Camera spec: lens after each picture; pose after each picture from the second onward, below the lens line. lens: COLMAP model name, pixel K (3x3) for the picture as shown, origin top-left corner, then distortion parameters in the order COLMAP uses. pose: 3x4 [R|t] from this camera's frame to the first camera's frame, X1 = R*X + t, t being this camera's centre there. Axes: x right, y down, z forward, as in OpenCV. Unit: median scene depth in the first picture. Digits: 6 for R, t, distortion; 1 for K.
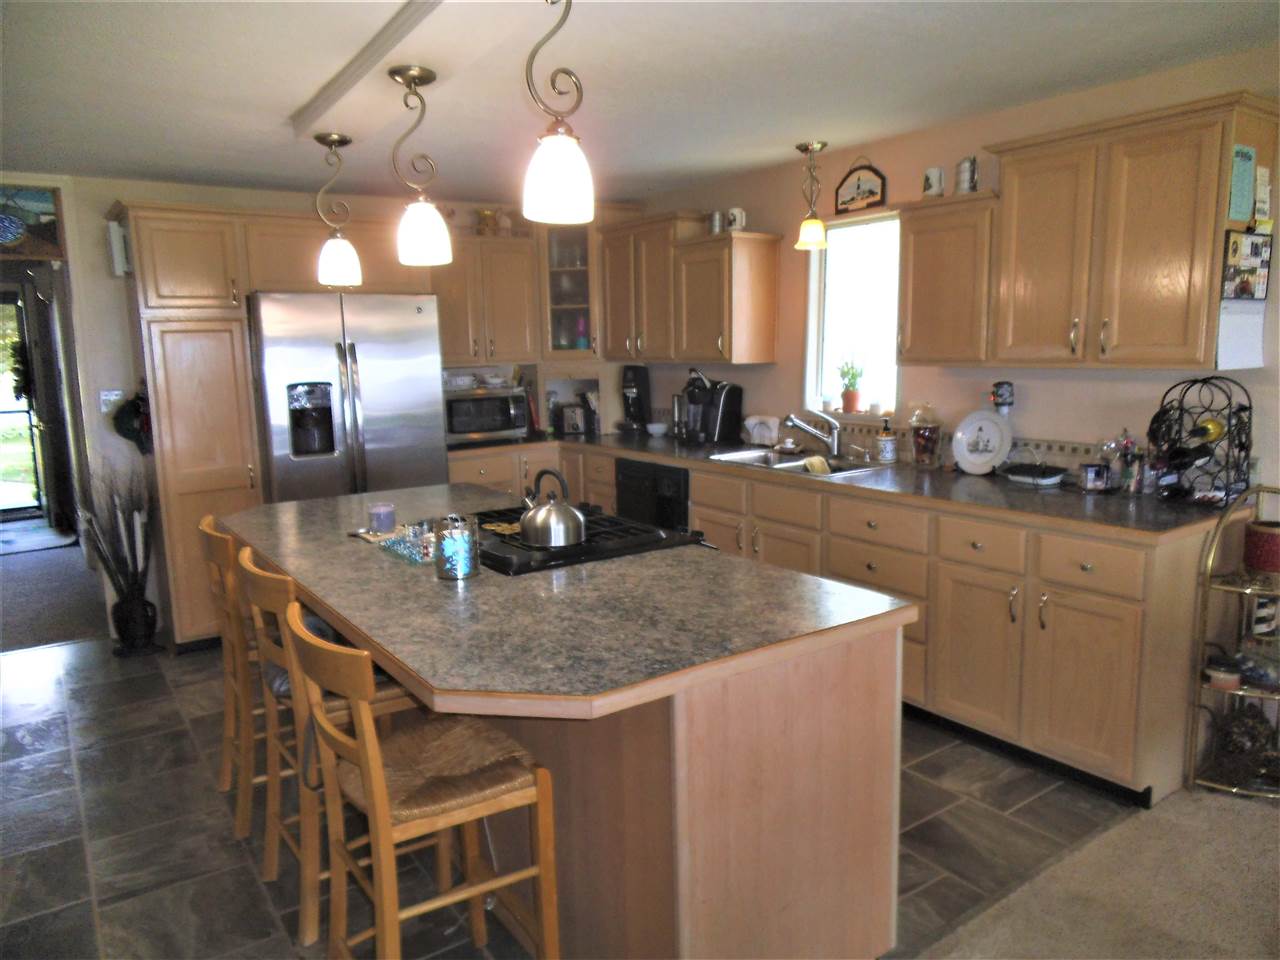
lens RADIAL K [[903.2, 0, 642.6], [0, 903.2, 483.1], [0, 0, 1]] dist [0.005032, -0.000473]
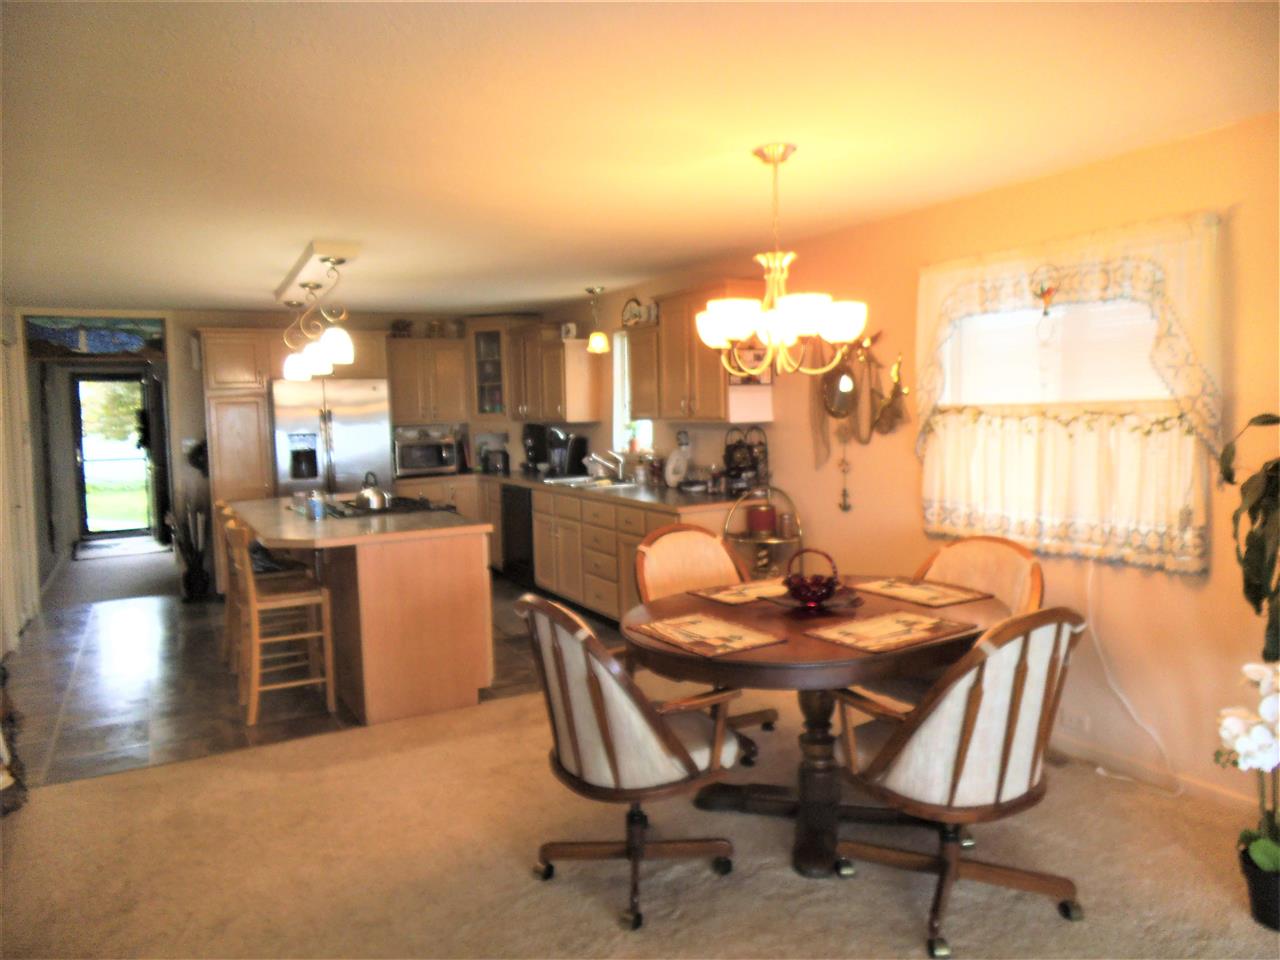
lens RADIAL K [[903.2, 0, 638.6], [0, 903.2, 476.7], [0, 0, 1]] dist [0.005032, -0.000473]
pose [[0.994473, 0.004744, -0.104888, 0.393254], [-0.012828, 0.996985, -0.076531, 0.080795], [0.104208, 0.077454, 0.991535, -0.530343]]
